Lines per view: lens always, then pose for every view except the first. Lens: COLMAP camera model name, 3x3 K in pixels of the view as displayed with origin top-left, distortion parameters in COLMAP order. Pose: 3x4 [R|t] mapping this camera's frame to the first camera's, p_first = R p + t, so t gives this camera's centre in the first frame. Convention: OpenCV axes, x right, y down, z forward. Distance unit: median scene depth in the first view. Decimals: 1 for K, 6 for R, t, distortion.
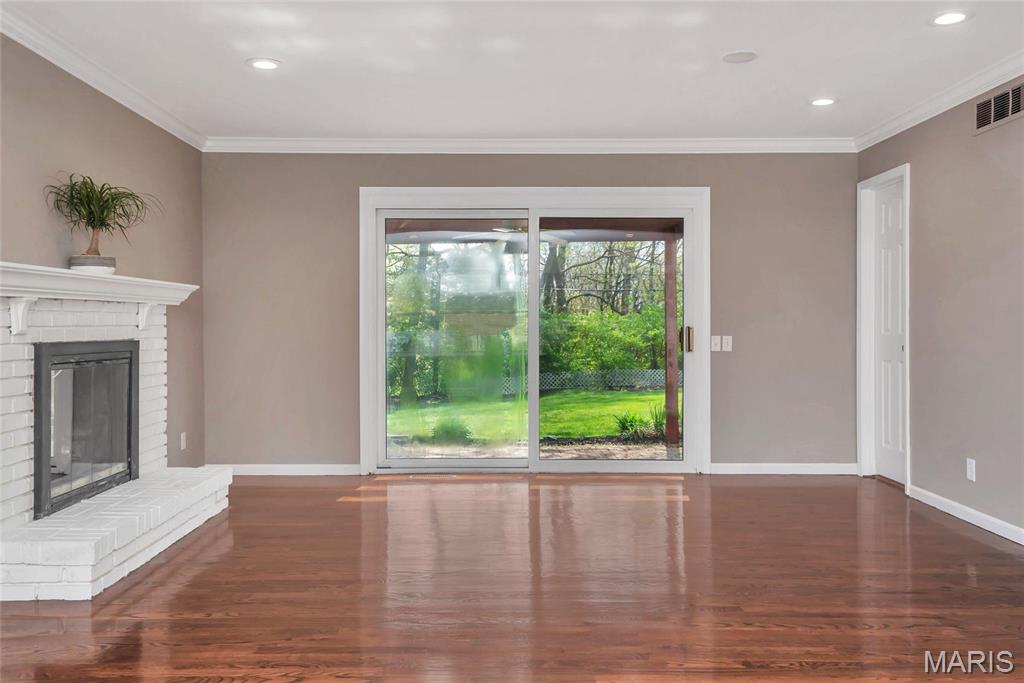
lens RADIAL K [[845.5, 0, 511.6], [0, 845.5, 323.9], [0, 0, 1]] dist [0.081193, 0.000231]
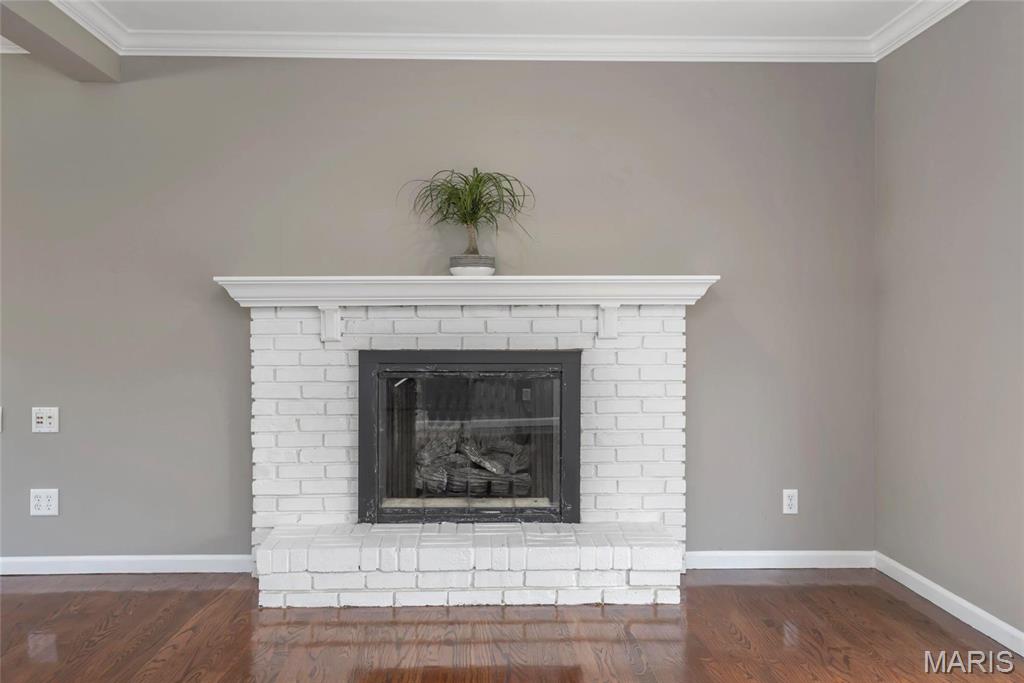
lens RADIAL K [[859.6, 0, 512.0], [0, 859.6, 341.5], [0, 0, 1]] dist [0.051653, -0.000902]
pose [[-0.001062, 0.005010, -0.999987, 0.407317], [0.003114, 0.999983, 0.005007, 0.005815], [0.999995, -0.003109, -0.001077, 1.029748]]
